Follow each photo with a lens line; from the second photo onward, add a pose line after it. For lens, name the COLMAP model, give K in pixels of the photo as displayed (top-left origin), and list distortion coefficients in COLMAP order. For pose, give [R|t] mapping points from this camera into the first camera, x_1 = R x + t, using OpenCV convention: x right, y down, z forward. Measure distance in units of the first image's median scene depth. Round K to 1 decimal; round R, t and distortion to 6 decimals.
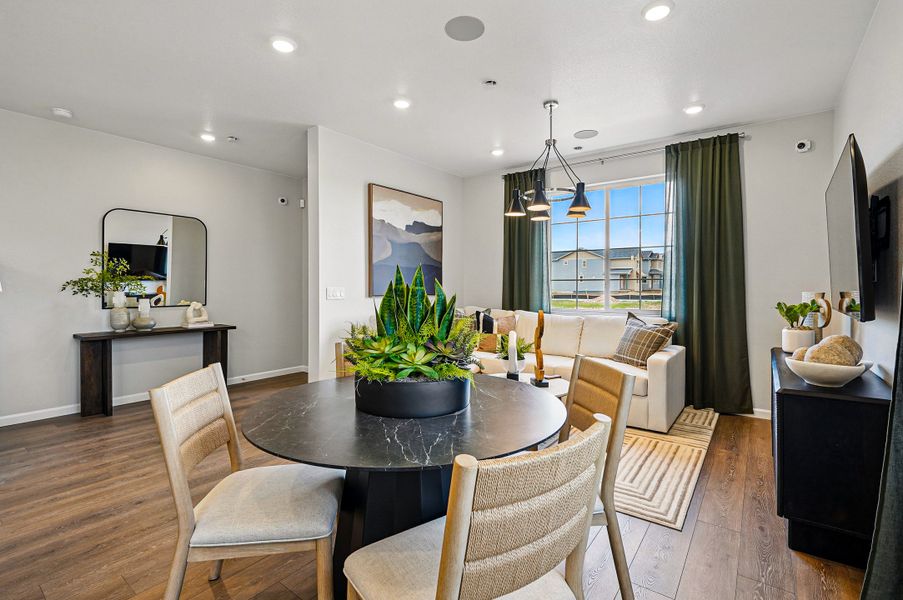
lens RADIAL K [[415.6, 0, 449.4], [0, 415.6, 292.5], [0, 0, 1]] dist [0.002491, 0.000133]
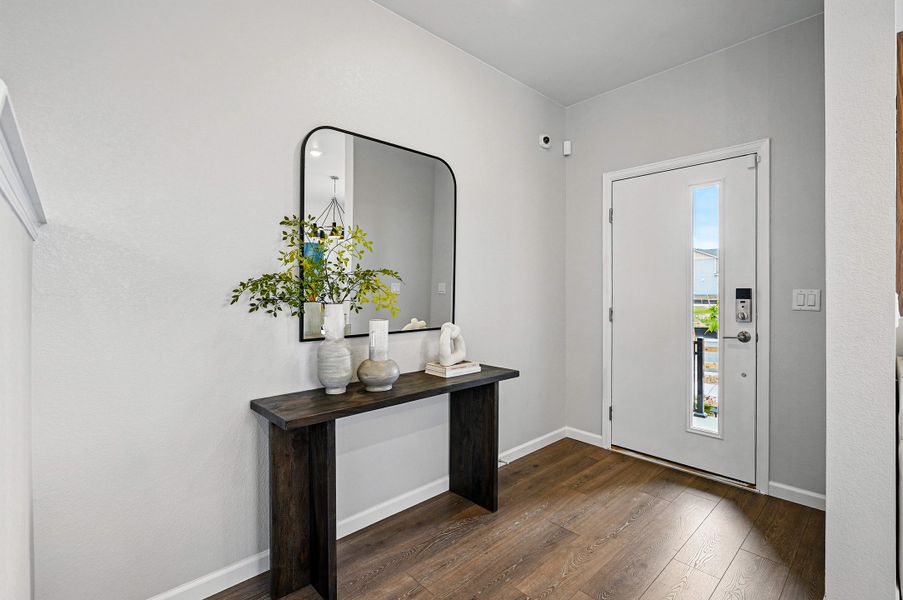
lens RADIAL K [[415.6, 0, 454.0], [0, 415.6, 298.8], [0, 0, 1]] dist [0.002491, 0.000133]
pose [[0.984078, -0.001533, -0.177728, -0.592595], [0.002356, 0.999987, 0.004419, -0.009692], [0.177719, -0.004767, 0.984070, 0.584648]]
